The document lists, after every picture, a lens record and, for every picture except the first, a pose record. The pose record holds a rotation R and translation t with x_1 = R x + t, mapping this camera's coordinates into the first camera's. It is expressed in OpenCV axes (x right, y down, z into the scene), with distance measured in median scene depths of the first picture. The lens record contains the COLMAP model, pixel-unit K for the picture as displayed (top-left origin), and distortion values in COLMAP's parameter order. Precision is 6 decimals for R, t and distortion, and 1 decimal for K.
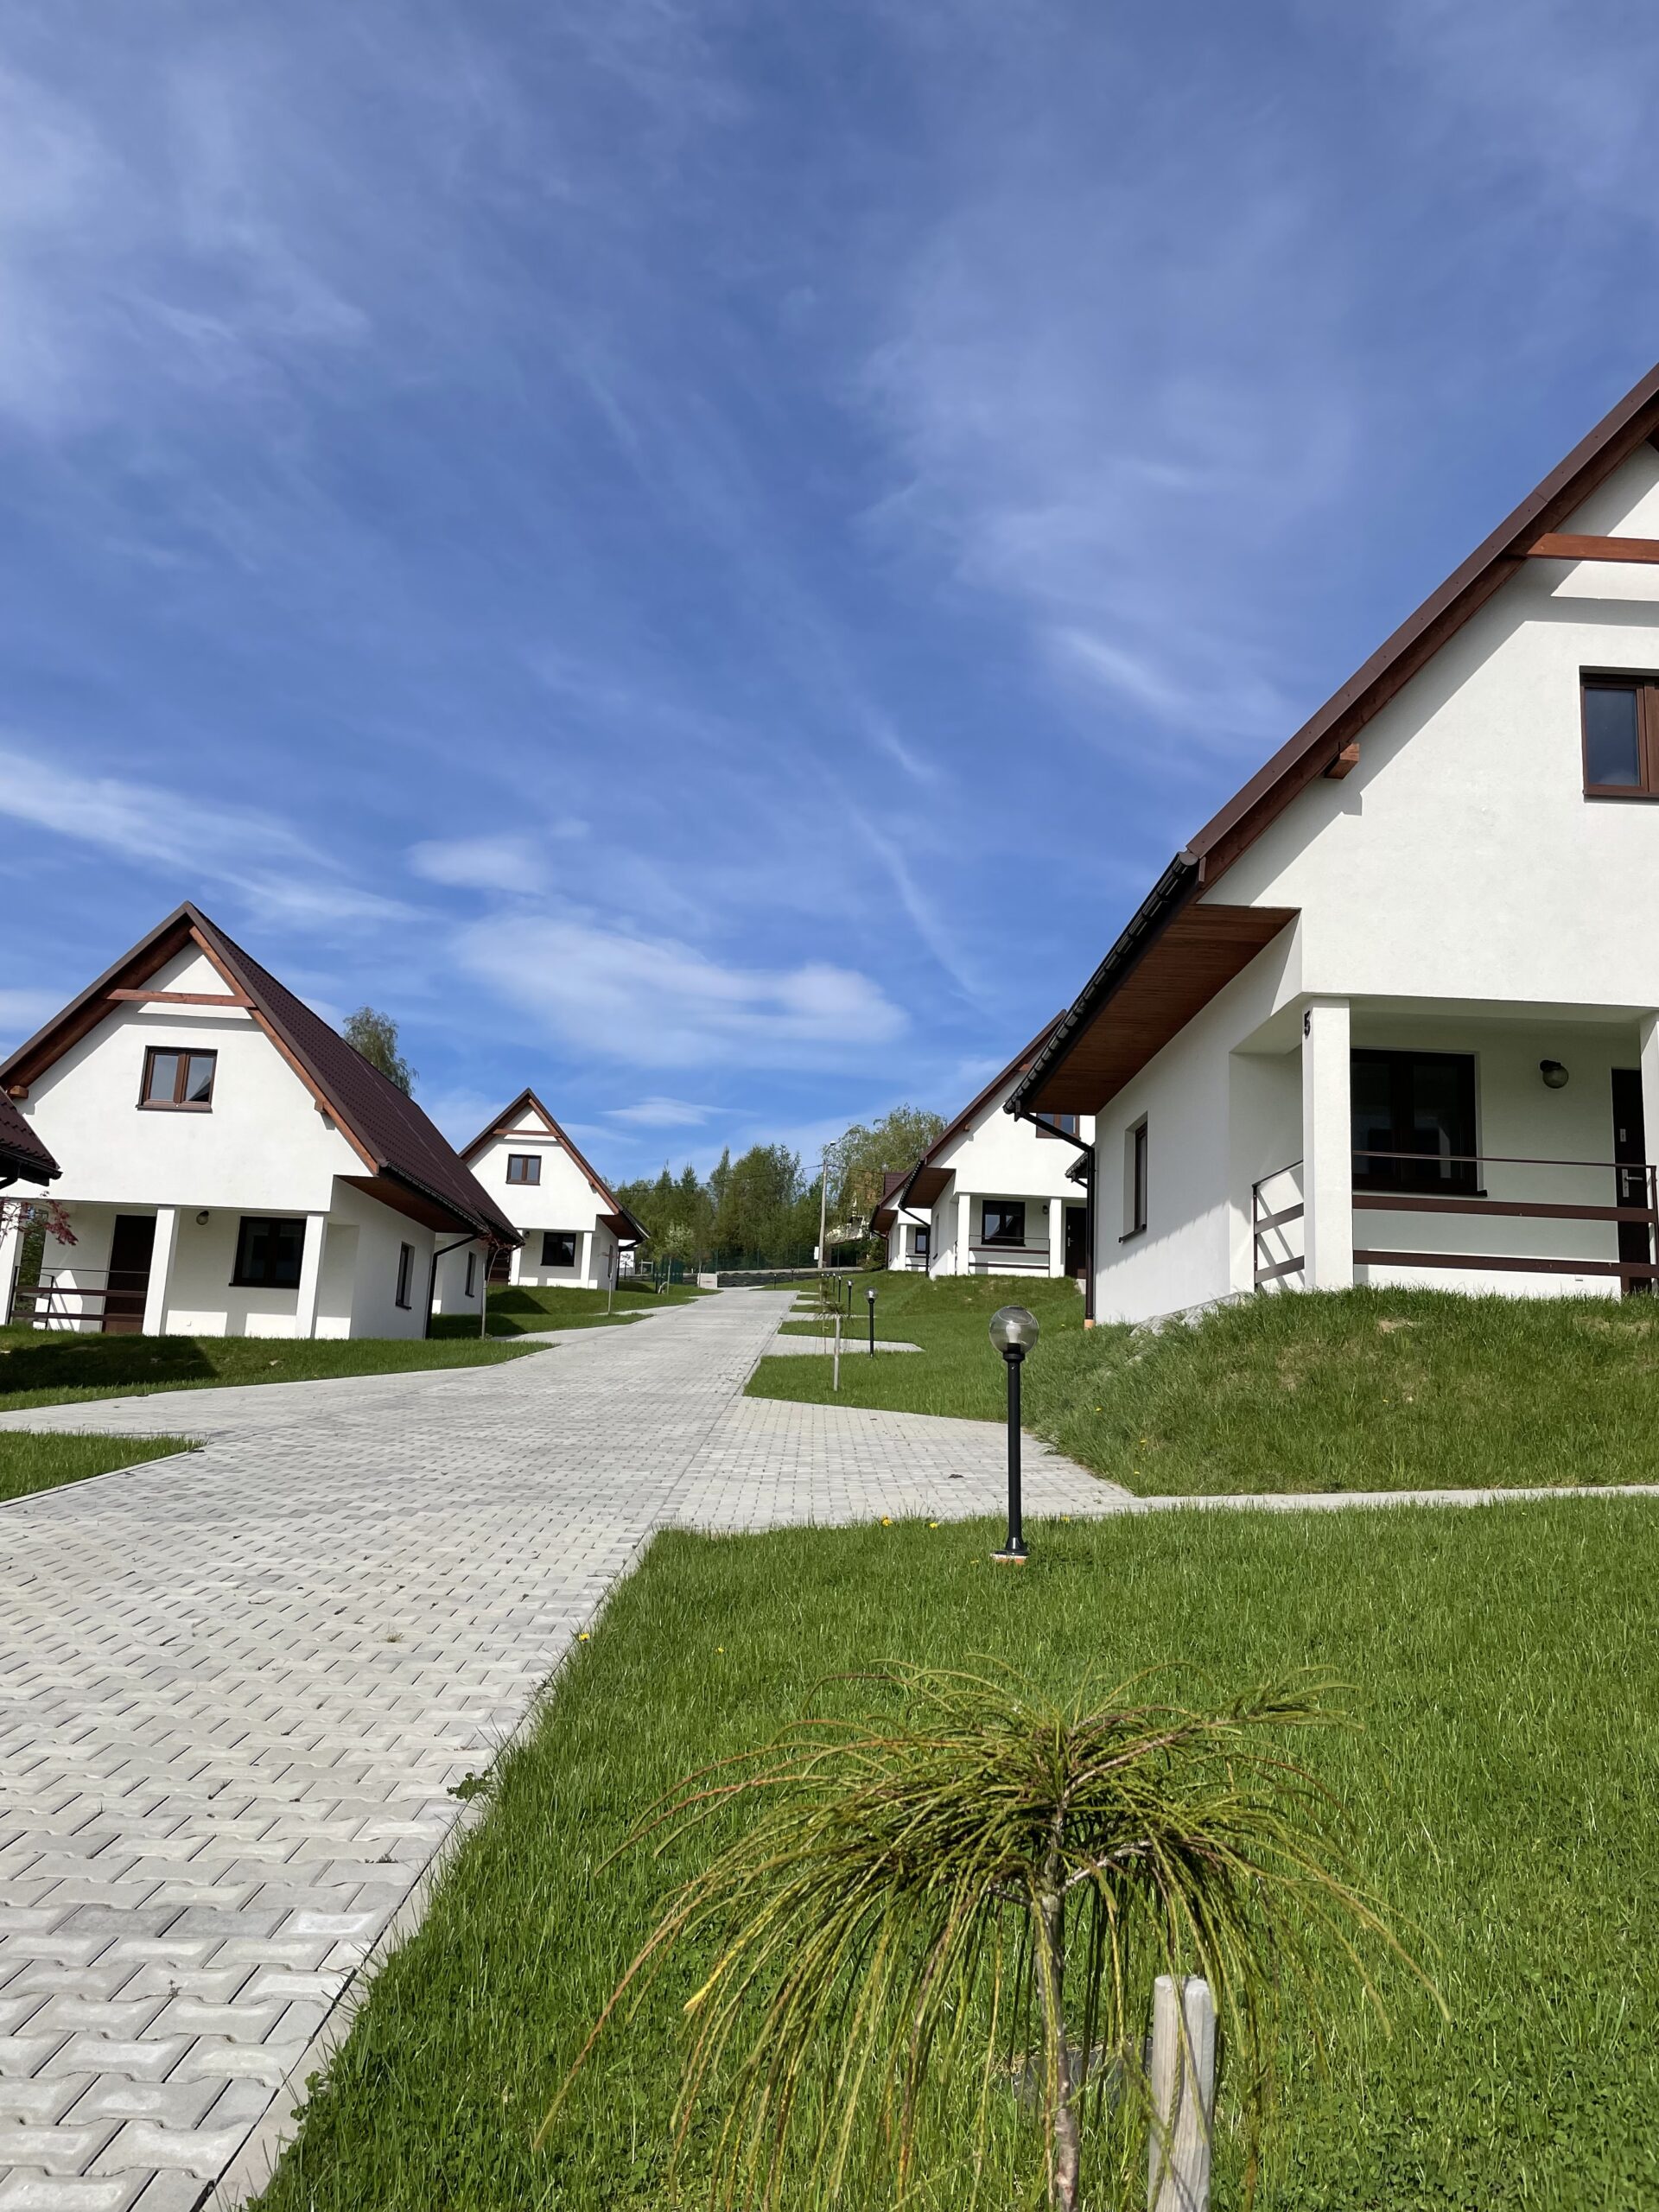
lens RADIAL K [[1687.7, 0, 863.3], [0, 1687.7, 1122.9], [0, 0, 1]] dist [0.075249, -0.076928]
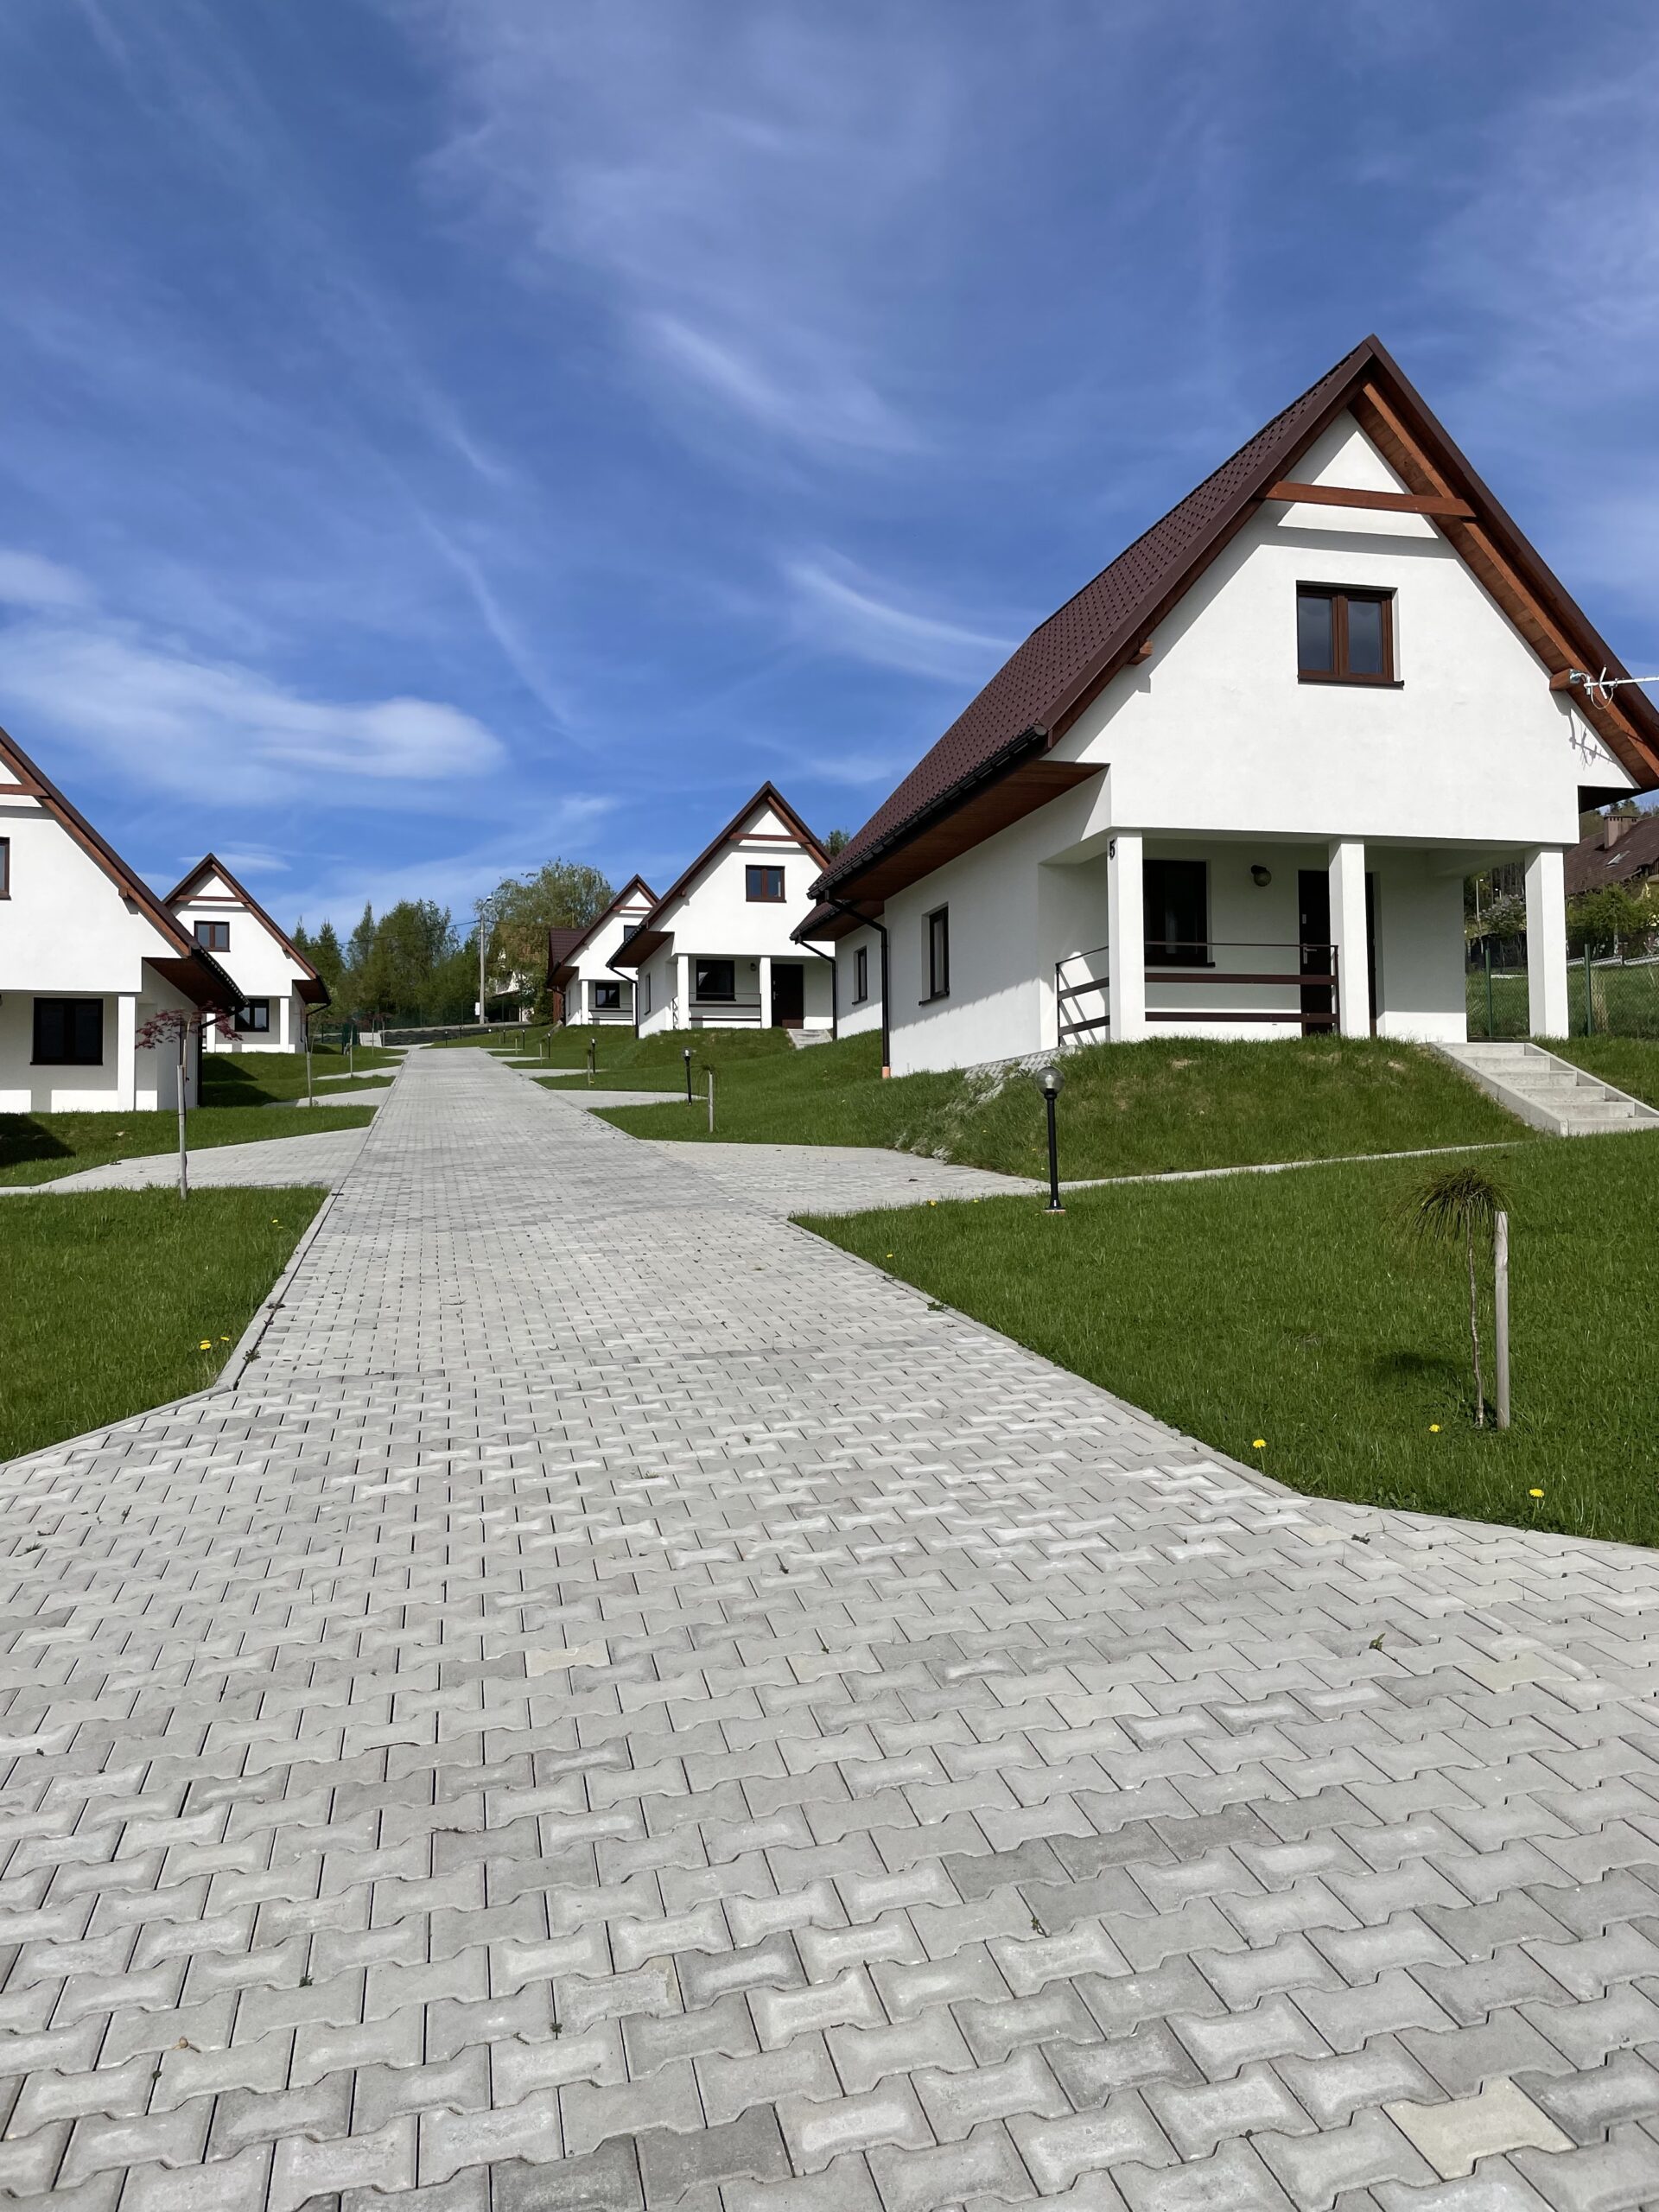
lens RADIAL K [[1687.7, 0, 860.9], [0, 1687.7, 1186.0], [0, 0, 1]] dist [0.075249, -0.076928]
pose [[0.973889, -0.056791, 0.219808, -0.113970], [0.014722, 0.981966, 0.188482, -0.023157], [-0.226548, -0.180325, 0.957162, -0.144834]]
